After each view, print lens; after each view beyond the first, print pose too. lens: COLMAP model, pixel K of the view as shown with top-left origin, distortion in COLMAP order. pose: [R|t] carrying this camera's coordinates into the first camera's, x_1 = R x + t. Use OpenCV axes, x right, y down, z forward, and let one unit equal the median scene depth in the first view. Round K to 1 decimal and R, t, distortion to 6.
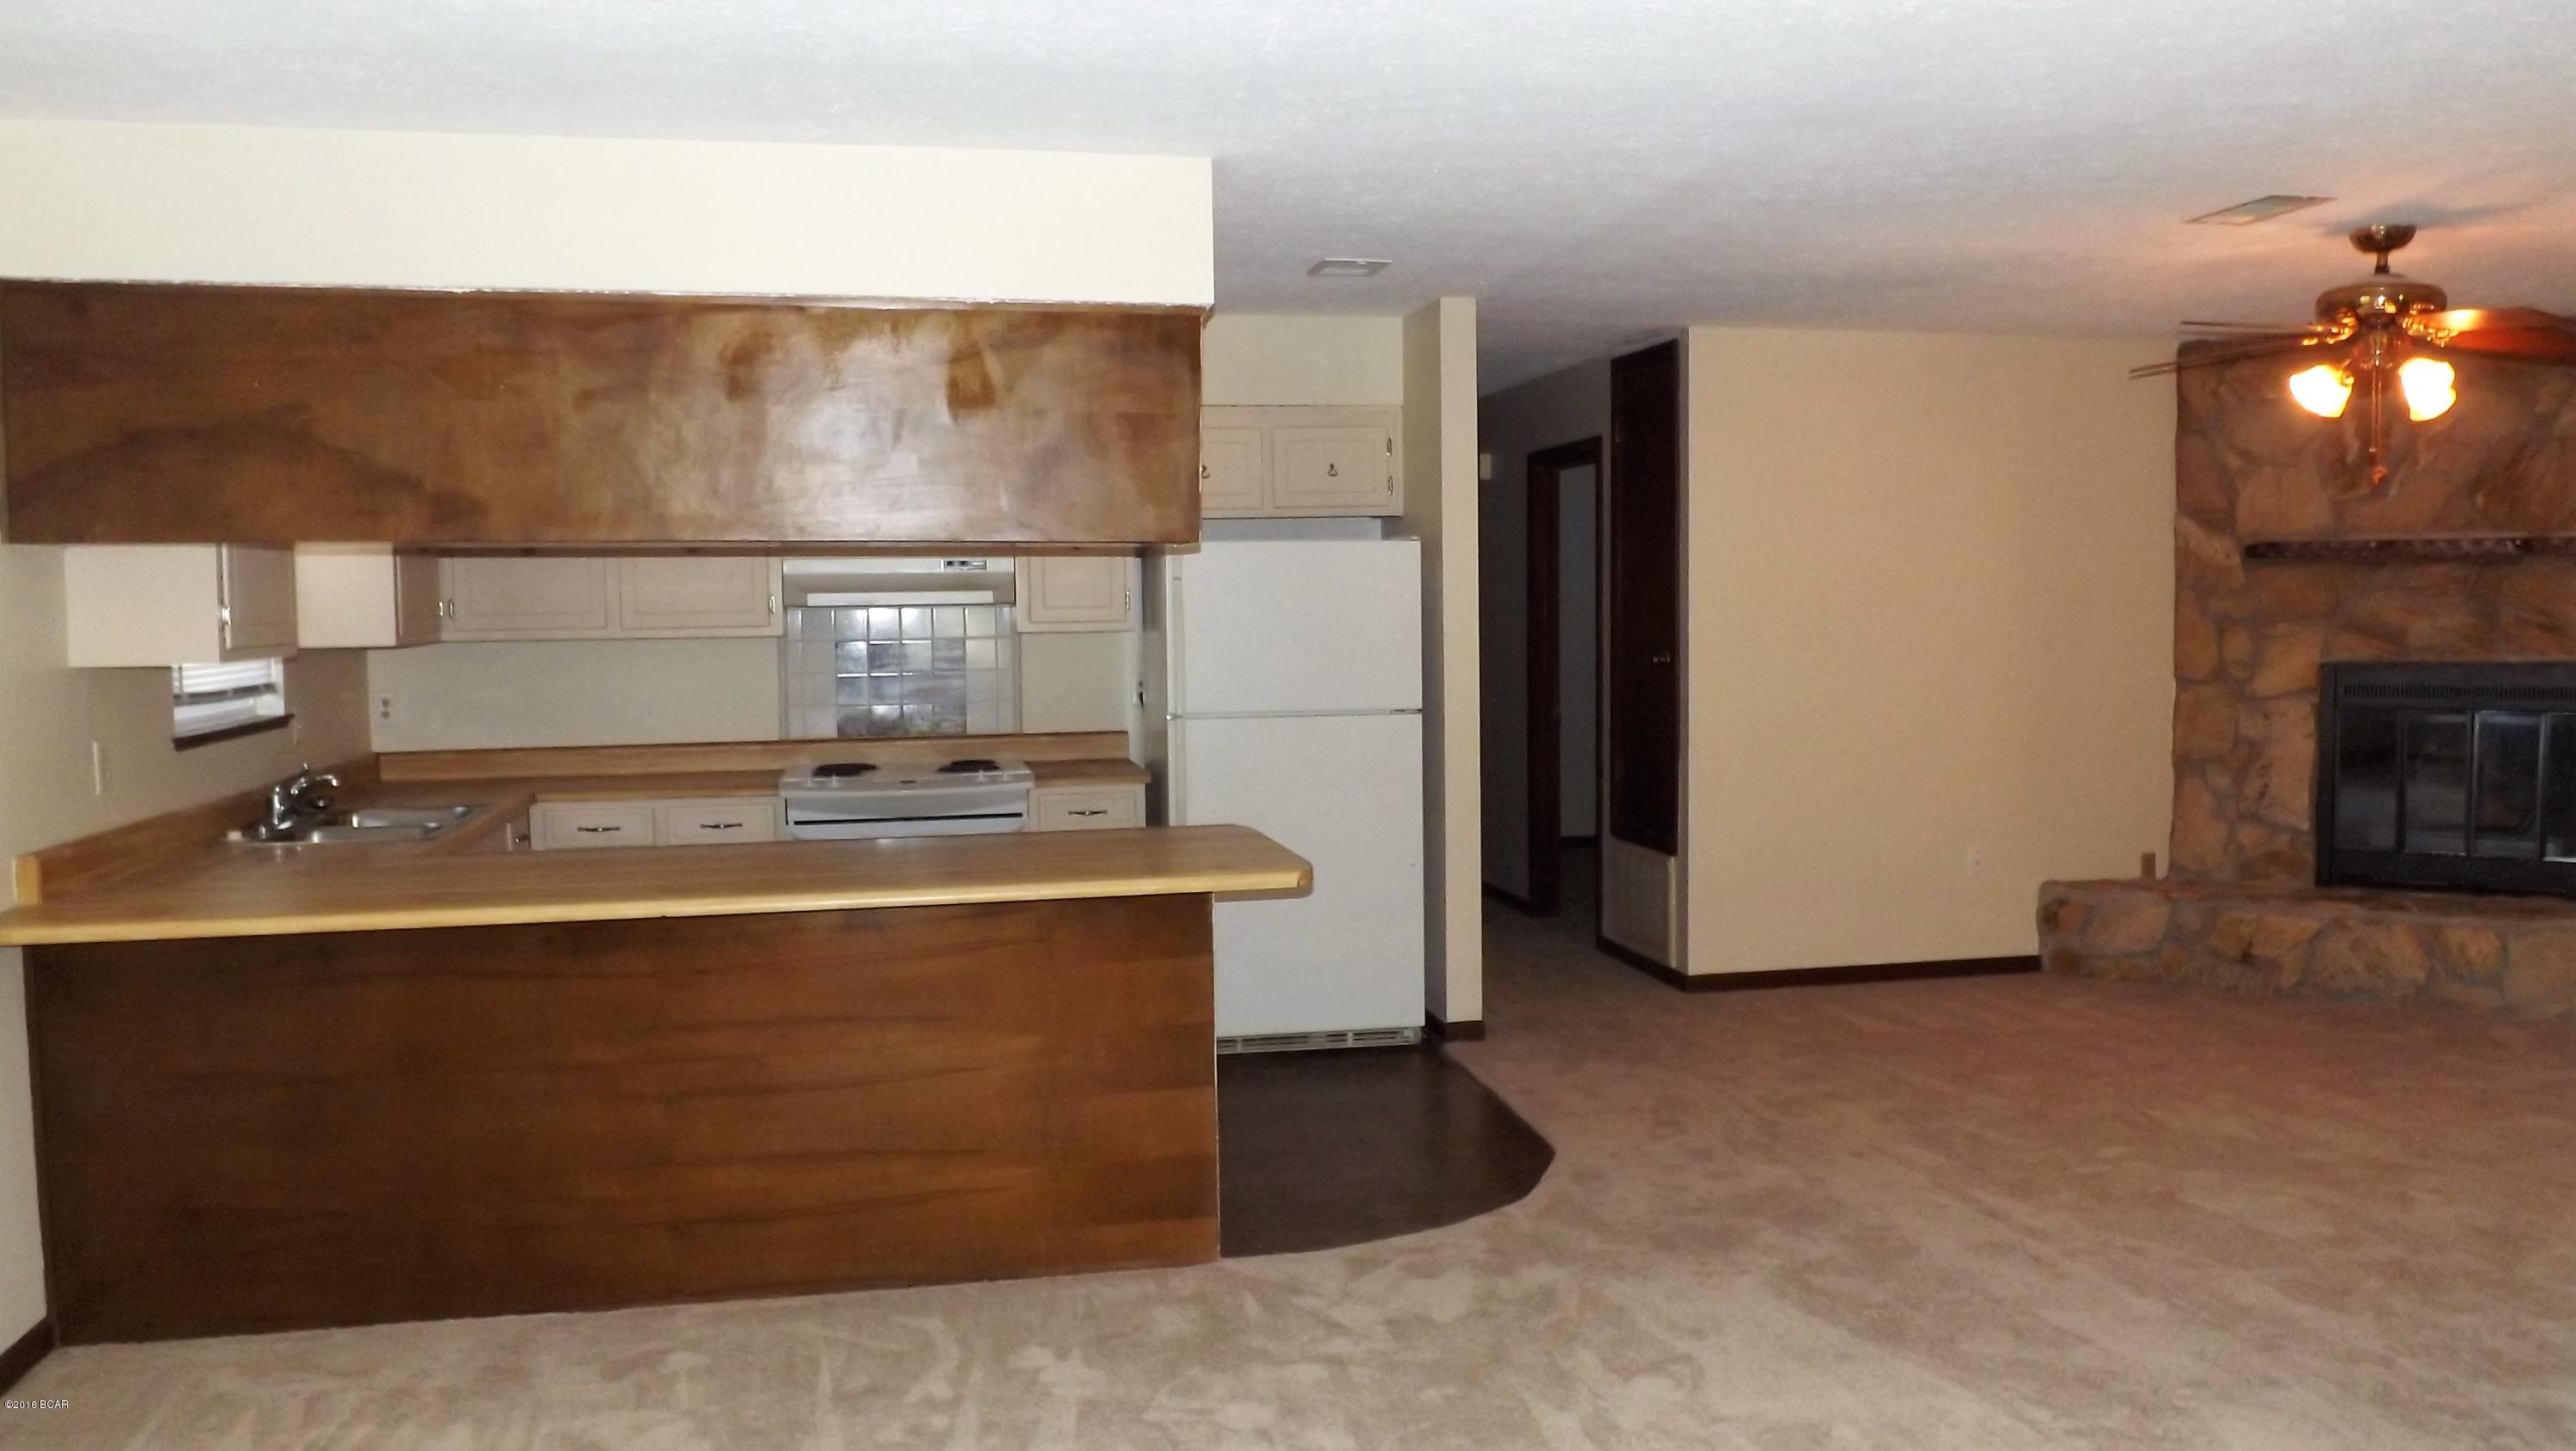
lens RADIAL K [[1832.9, 0, 1292.3], [0, 1832.9, 709.2], [0, 0, 1]] dist [-0.056872, -0.003814]
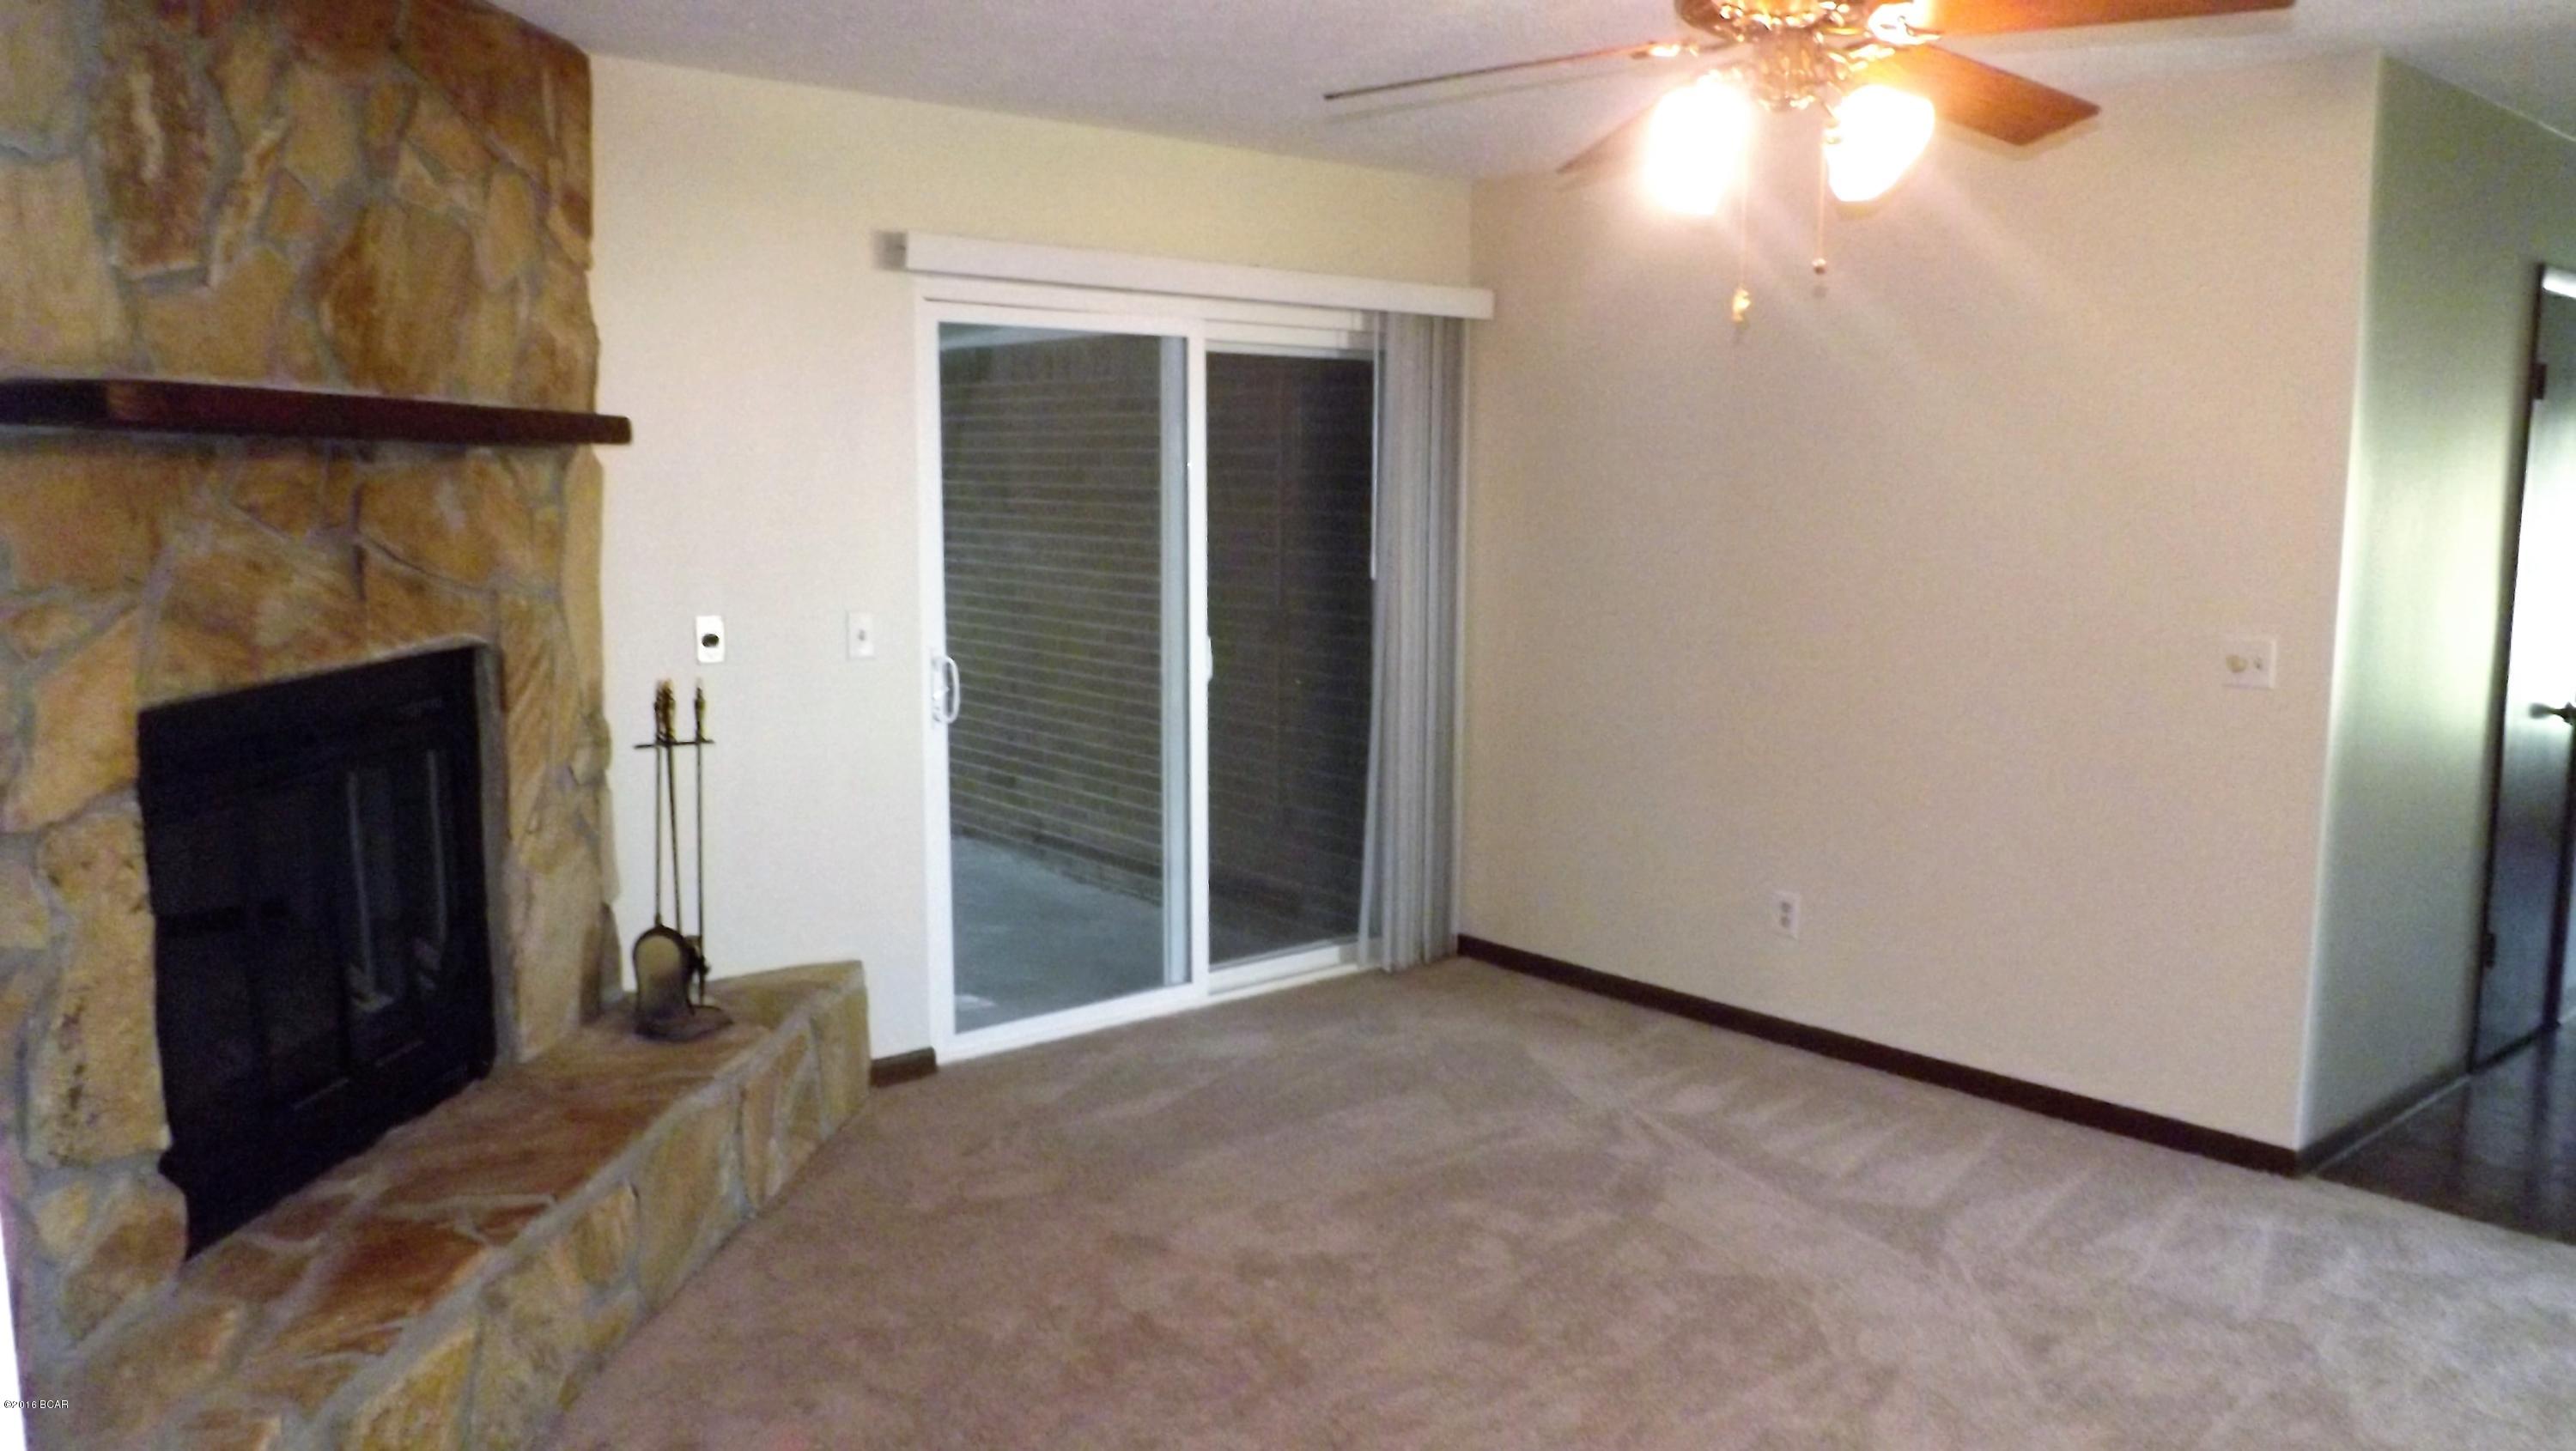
lens RADIAL K [[1889.3, 0, 1284.5], [0, 1889.3, 712.2], [0, 0, 1]] dist [-0.053492, 0.009746]
pose [[-0.493475, -0.100023, 0.863989, 0.116968], [0.050761, 0.988360, 0.143413, -0.069985], [-0.868277, 0.114628, -0.482654, 0.992135]]
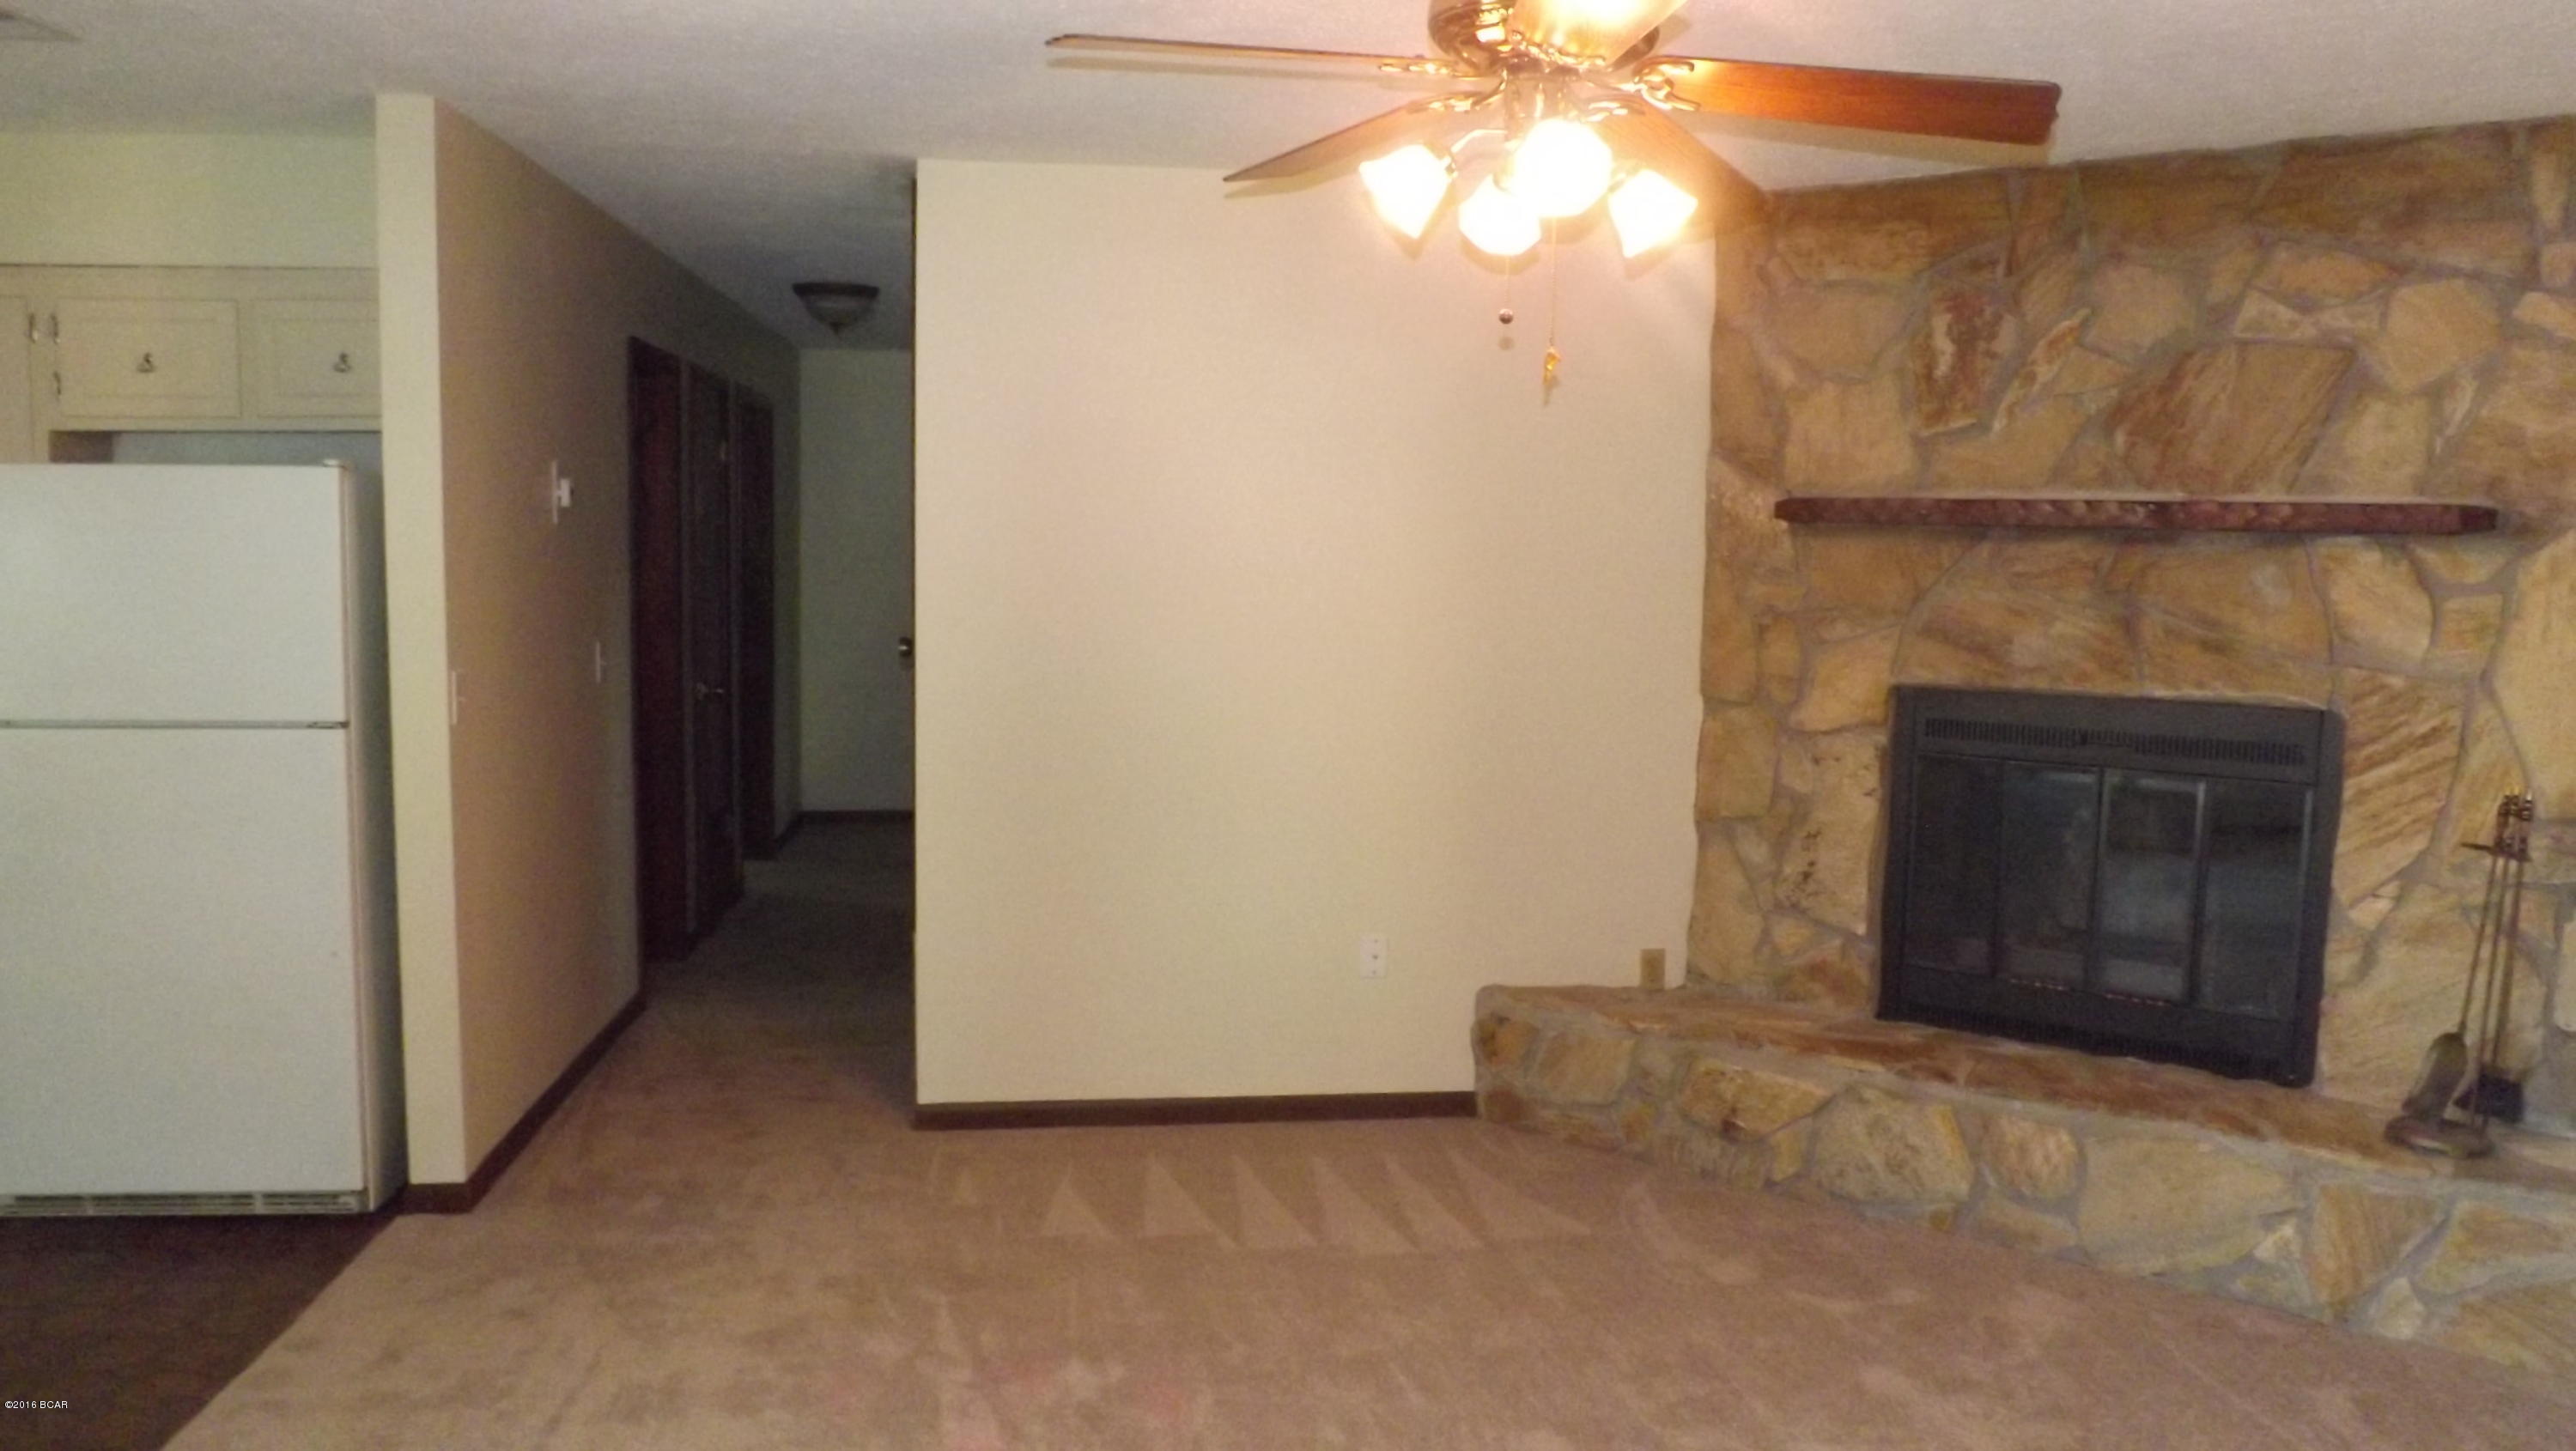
lens RADIAL K [[1832.9, 0, 1292.3], [0, 1832.9, 709.2], [0, 0, 1]] dist [-0.056872, -0.003814]
pose [[0.997775, 0.033011, -0.057917, 0.397820], [-0.030807, 0.998782, 0.038544, -0.036066], [0.059119, -0.036674, 0.997577, 0.325534]]
